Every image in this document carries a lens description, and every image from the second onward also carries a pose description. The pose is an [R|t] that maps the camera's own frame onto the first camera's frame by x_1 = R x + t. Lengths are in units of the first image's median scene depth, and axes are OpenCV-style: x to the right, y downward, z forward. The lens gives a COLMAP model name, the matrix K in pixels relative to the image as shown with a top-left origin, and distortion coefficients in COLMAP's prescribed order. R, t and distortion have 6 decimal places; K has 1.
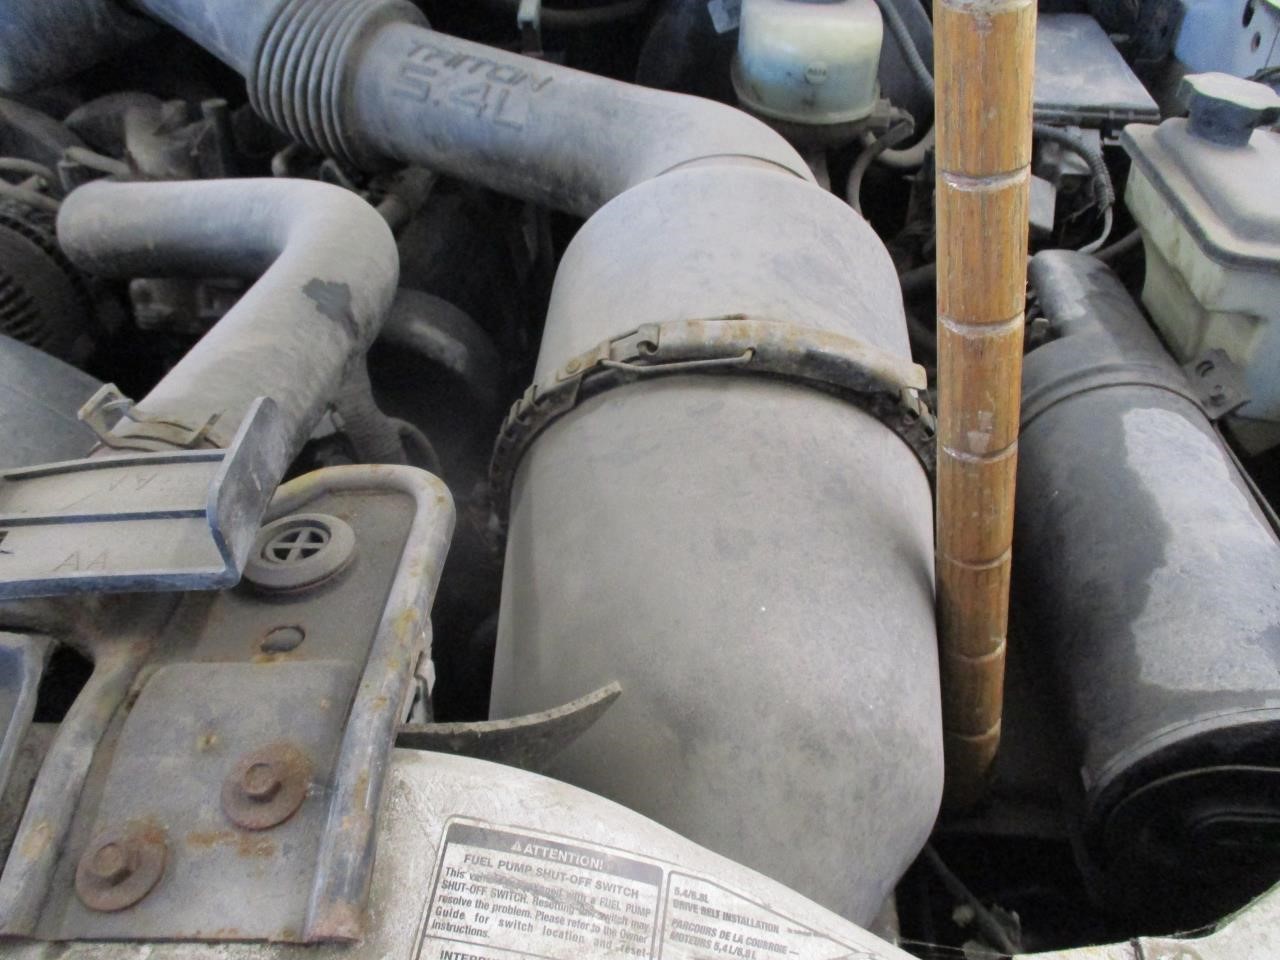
lens RADIAL K [[1026.1, 0, 640.9], [0, 1026.1, 473.1], [0, 0, 1]] dist [-0.003248, 0.001644]
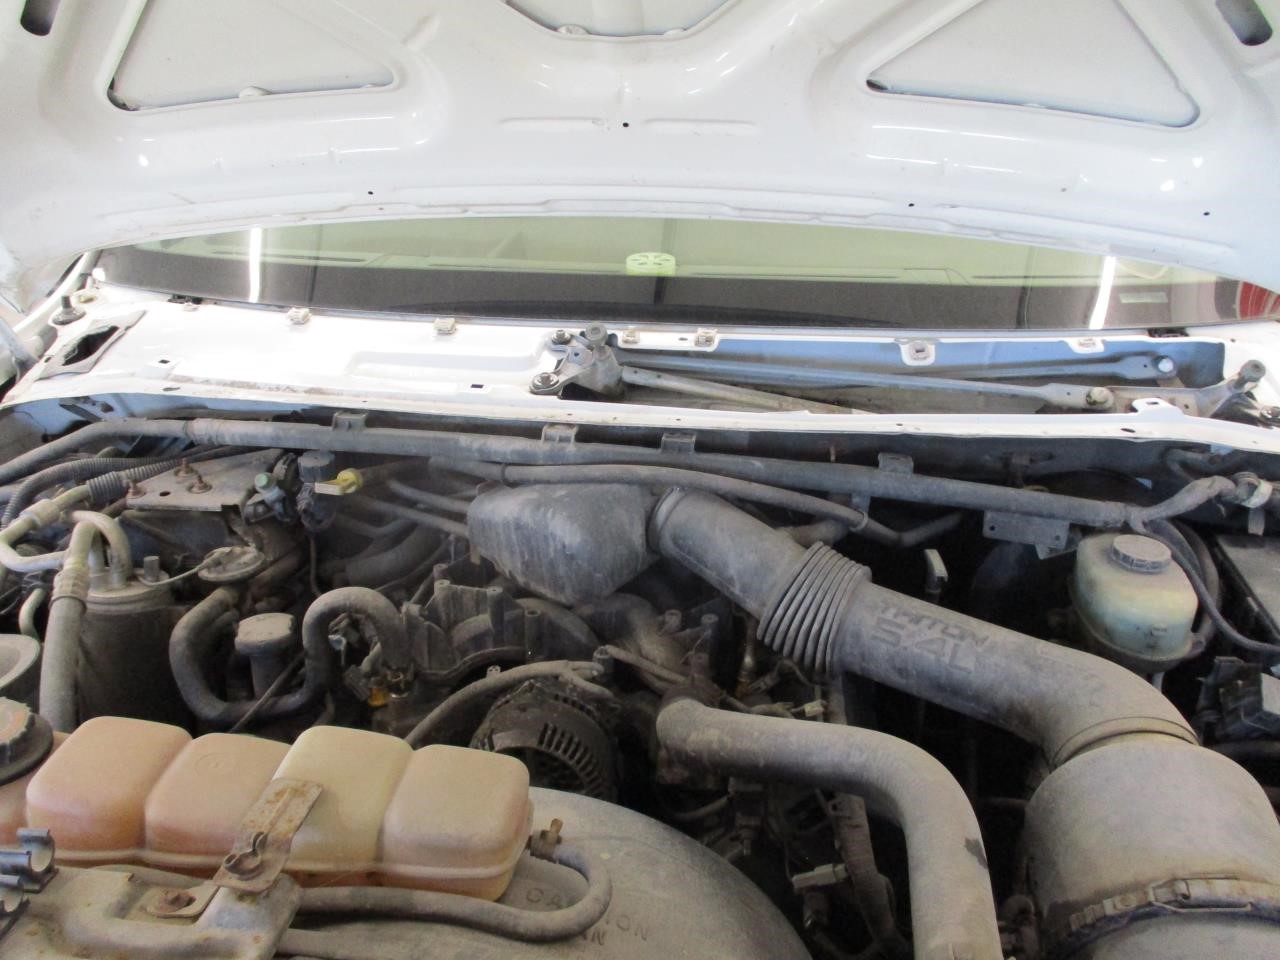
lens RADIAL K [[1062.3, 0, 655.7], [0, 1062.3, 481.2], [0, 0, 1]] dist [0.000961, 0.004075]
pose [[0.999053, 0.030801, -0.030719, -0.796015], [-0.037528, 0.967378, -0.250541, -0.303640], [0.022000, 0.251457, 0.967618, -0.831175]]
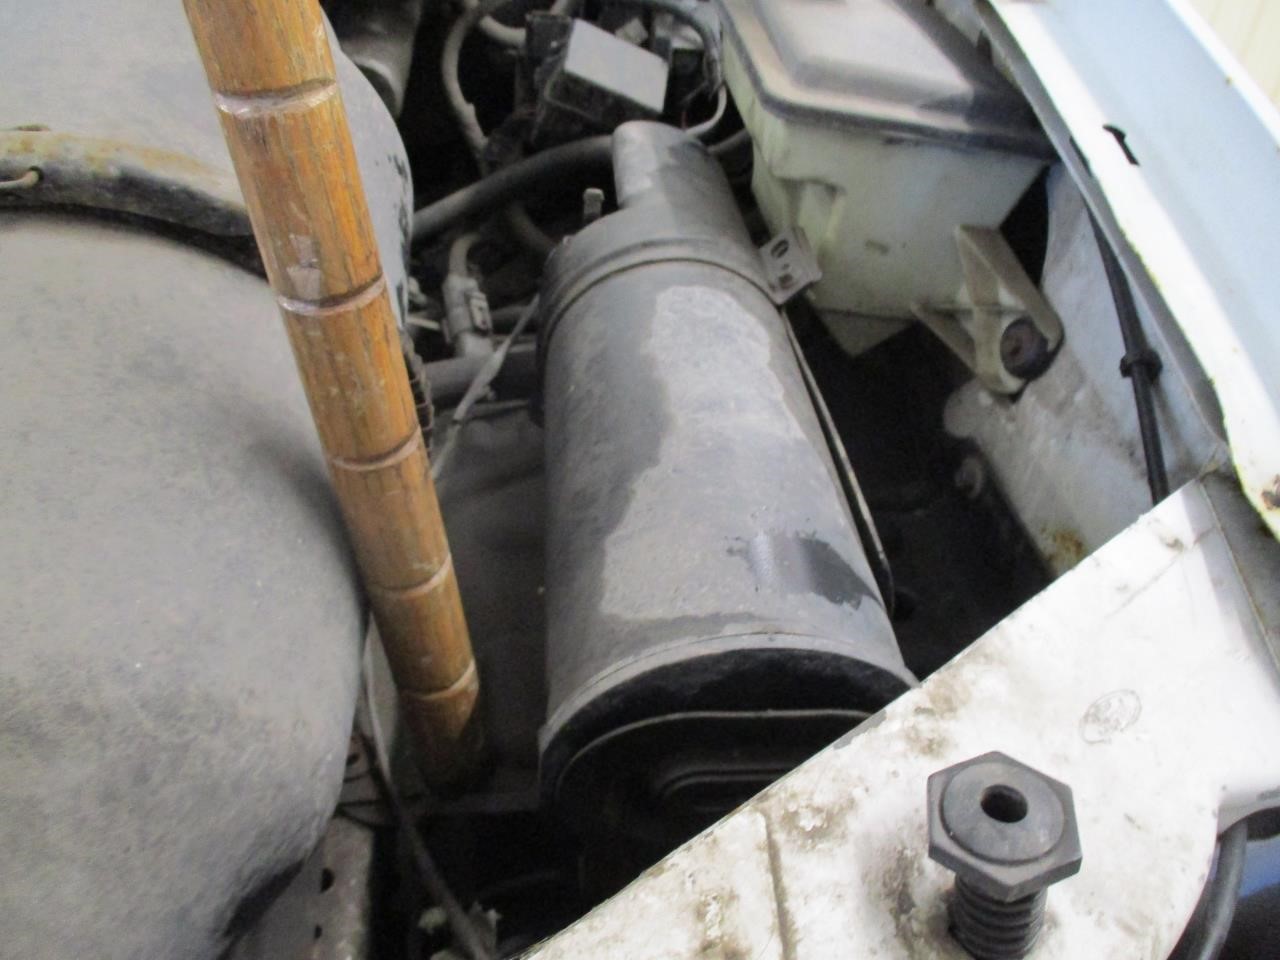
lens RADIAL K [[987.0, 0, 640.0], [0, 987.0, 480.0], [0, 0, 1]] dist [-0.004011, -0.001333]
pose [[0.987479, -0.032538, 0.154359, 0.391517], [0.027118, 0.998944, 0.037094, 0.075295], [-0.155403, -0.032443, 0.987318, 0.255546]]
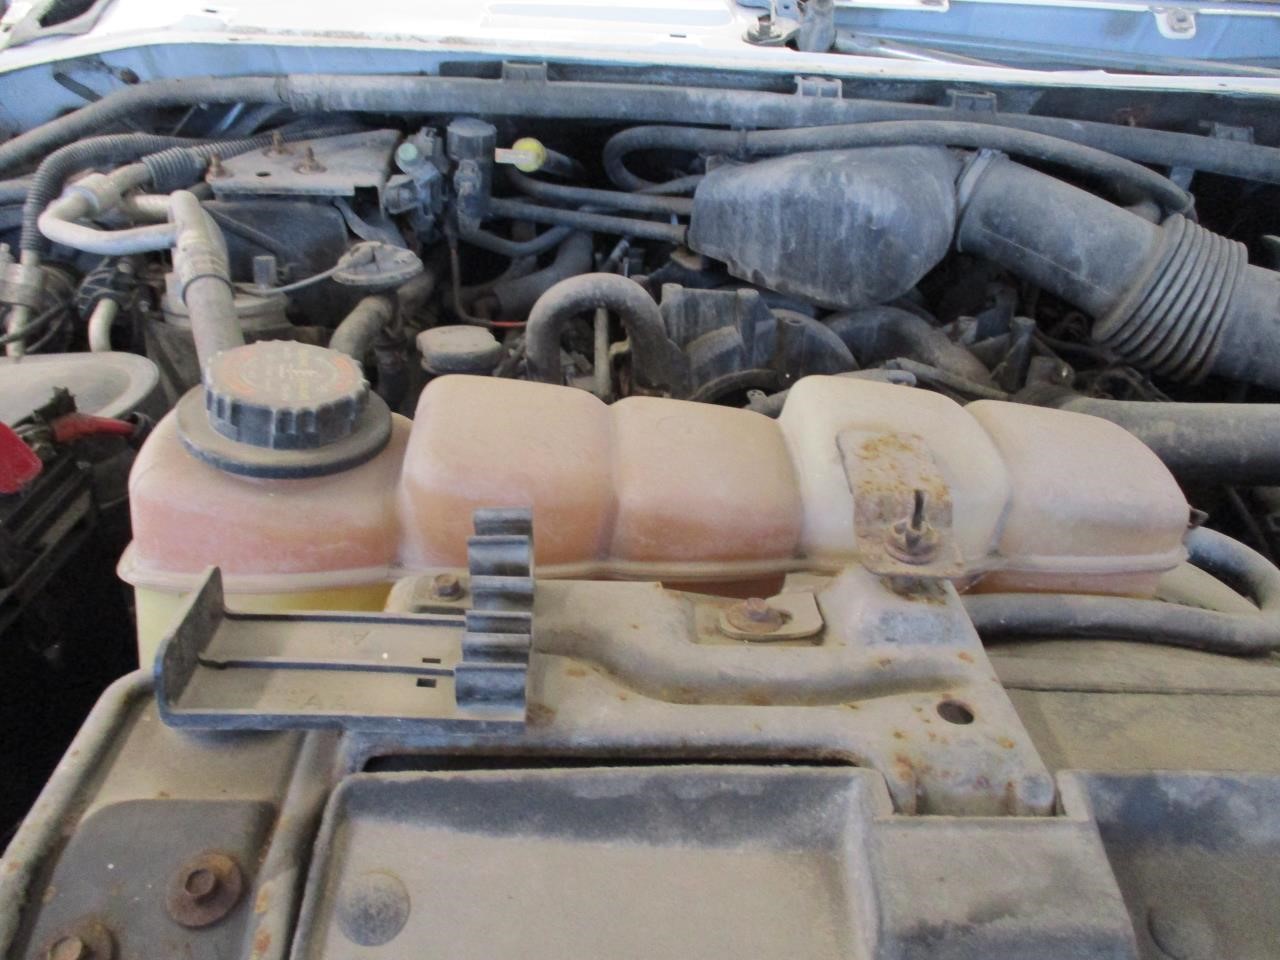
lens RADIAL K [[1041.1, 0, 640.0], [0, 1041.1, 480.0], [0, 0, 1]] dist [-0.003692, -0.001505]
pose [[0.991969, -0.002498, 0.126455, -1.724671], [0.019442, 0.990934, -0.132935, -0.077010], [-0.124977, 0.134326, 0.983025, -0.078406]]
